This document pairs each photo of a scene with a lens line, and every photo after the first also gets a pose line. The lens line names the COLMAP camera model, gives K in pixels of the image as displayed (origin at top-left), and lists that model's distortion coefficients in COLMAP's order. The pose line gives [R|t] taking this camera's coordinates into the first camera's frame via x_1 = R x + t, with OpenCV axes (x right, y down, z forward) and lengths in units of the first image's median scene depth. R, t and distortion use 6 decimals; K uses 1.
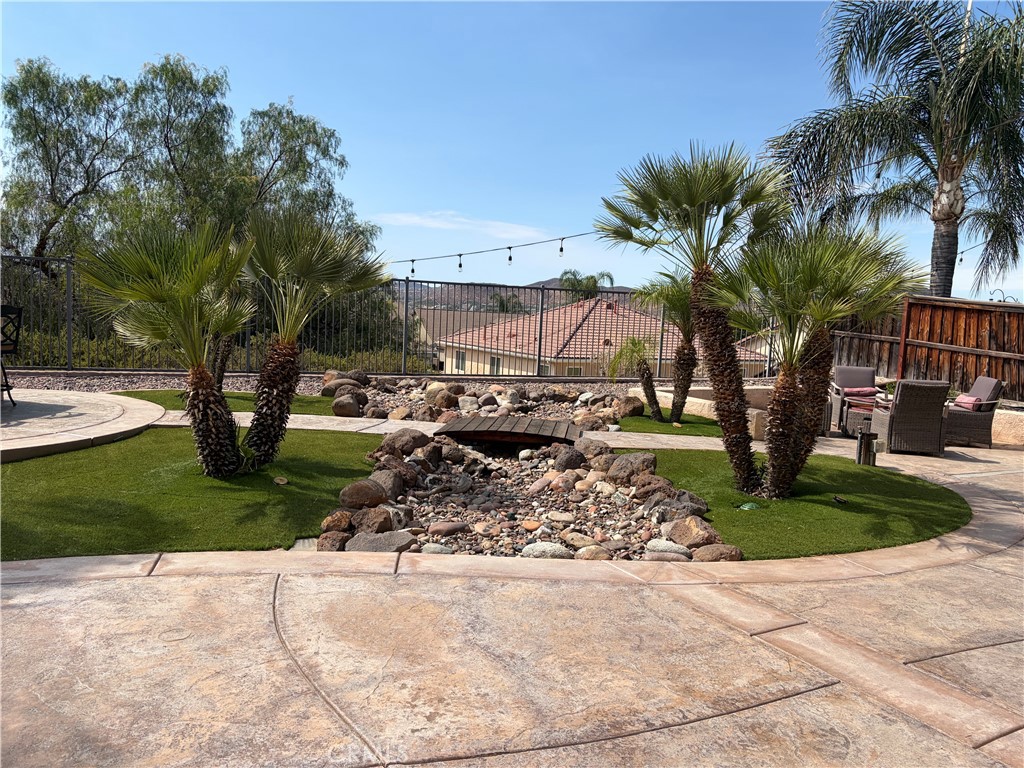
lens RADIAL K [[771.2, 0, 511.6], [0, 771.2, 388.5], [0, 0, 1]] dist [0.058532, -0.070969]
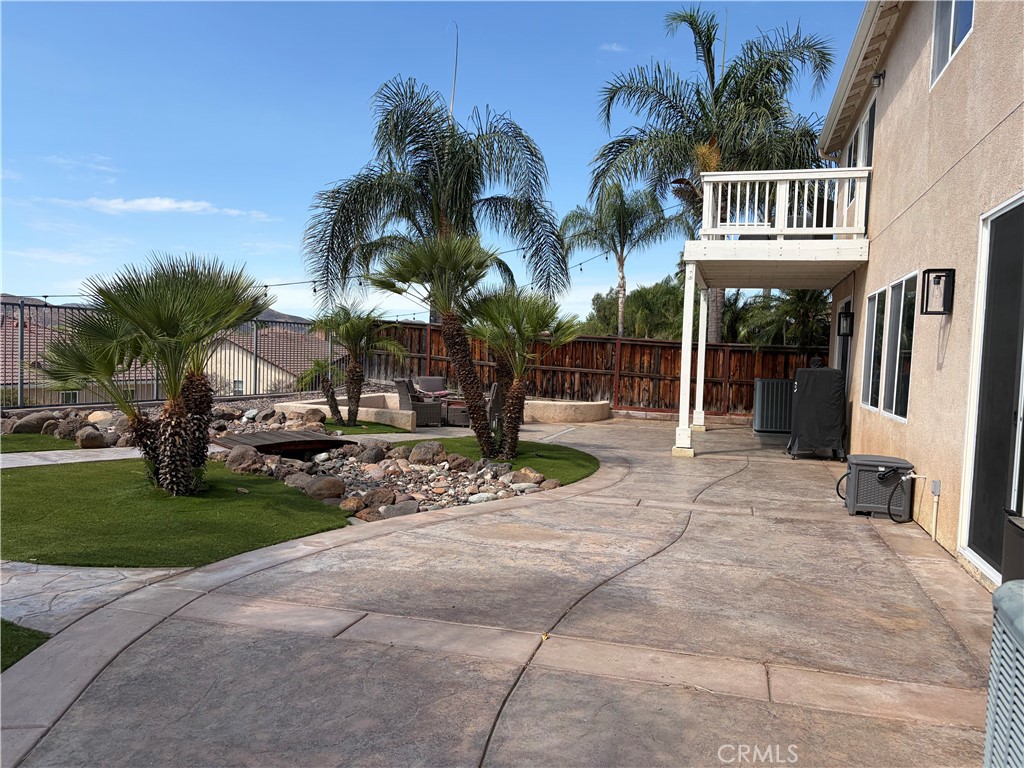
lens RADIAL K [[771.2, 0, 511.6], [0, 771.2, 388.5], [0, 0, 1]] dist [0.058532, -0.070969]
pose [[0.702269, -0.054859, 0.709795, -1.101017], [0.069081, 0.997573, 0.008752, -0.023084], [-0.708552, 0.042887, 0.704354, -0.164578]]
